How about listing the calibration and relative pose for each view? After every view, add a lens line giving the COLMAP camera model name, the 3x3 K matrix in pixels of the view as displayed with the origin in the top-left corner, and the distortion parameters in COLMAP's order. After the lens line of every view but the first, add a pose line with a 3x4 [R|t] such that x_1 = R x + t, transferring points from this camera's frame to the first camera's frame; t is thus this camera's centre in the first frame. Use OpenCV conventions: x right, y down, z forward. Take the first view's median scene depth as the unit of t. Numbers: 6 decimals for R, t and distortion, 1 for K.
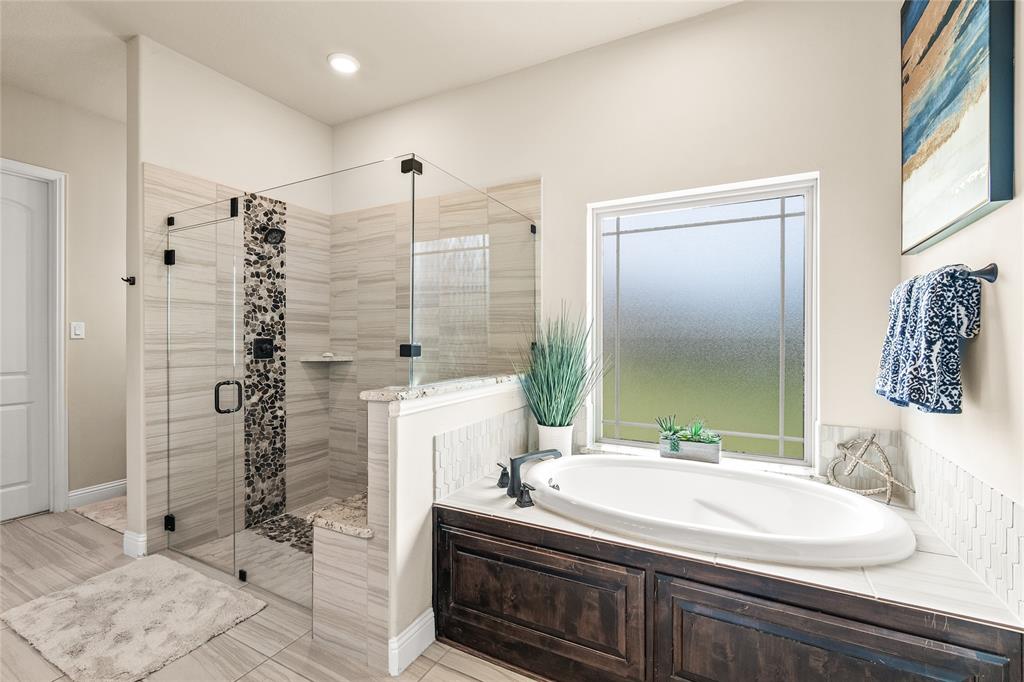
lens RADIAL K [[450.3, 0, 506.0], [0, 450.3, 339.7], [0, 0, 1]] dist [-0.001506, -0.000780]
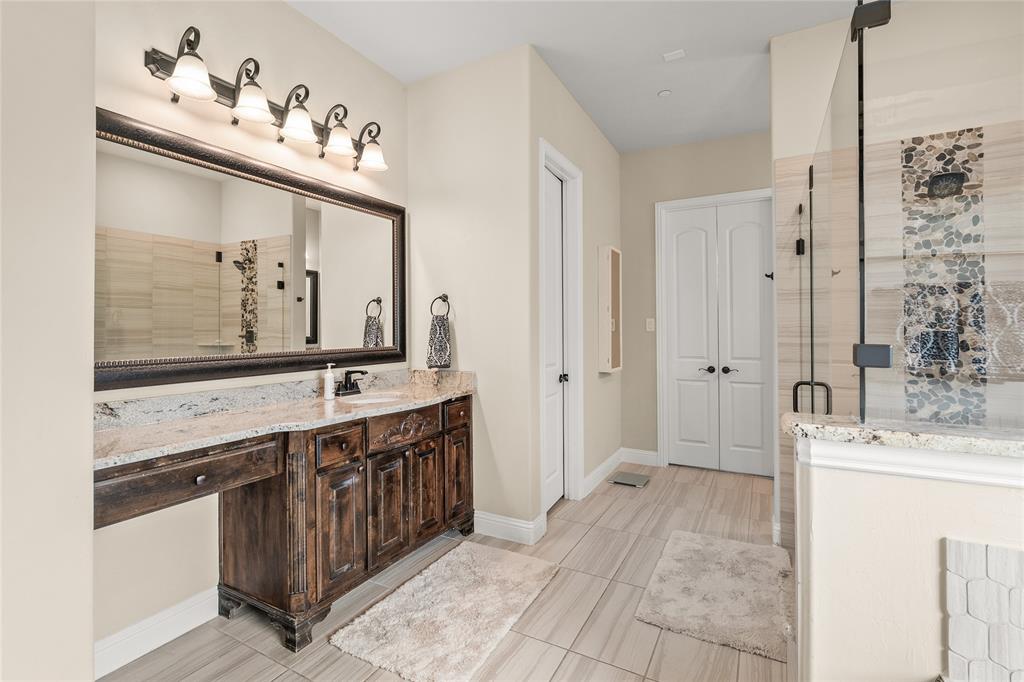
lens RADIAL K [[450.3, 0, 490.2], [0, 450.3, 324.8], [0, 0, 1]] dist [-0.001506, -0.000780]
pose [[-0.015187, -0.013016, -0.999800, 0.187028], [-0.001229, 0.999915, -0.012999, -0.003072], [0.999884, 0.001032, -0.015202, 0.300195]]
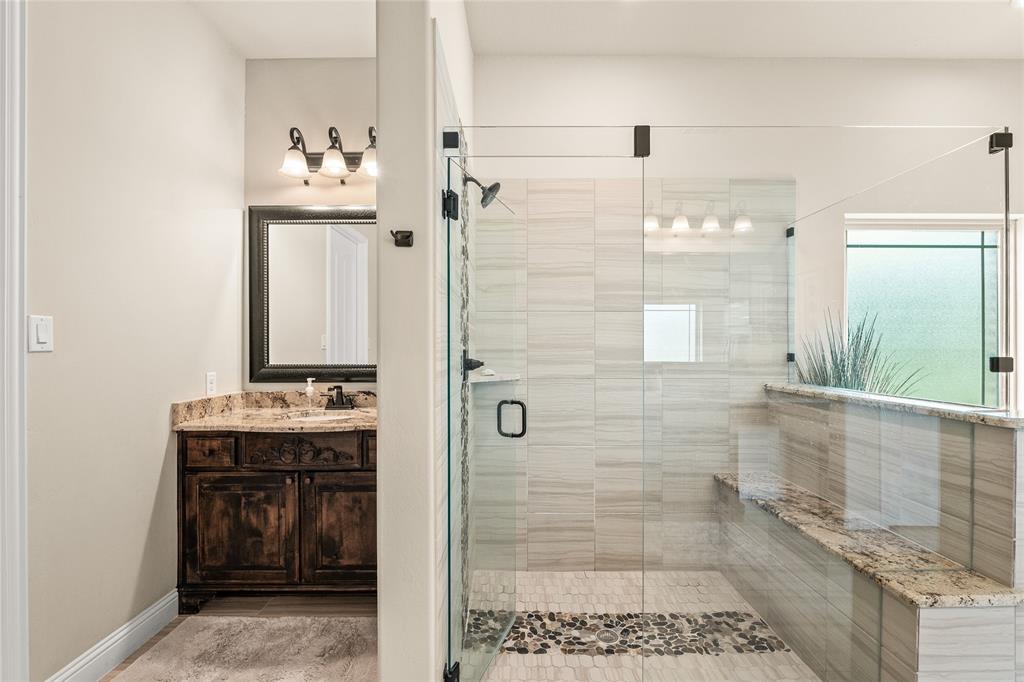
lens RADIAL K [[450.3, 0, 512.0], [0, 450.3, 349.6], [0, 0, 1]] dist [-0.001506, -0.000780]
pose [[0.881783, -0.003003, 0.471647, -0.795318], [0.003114, 0.999995, 0.000545, -0.003039], [-0.471646, 0.000988, 0.881788, 0.397986]]
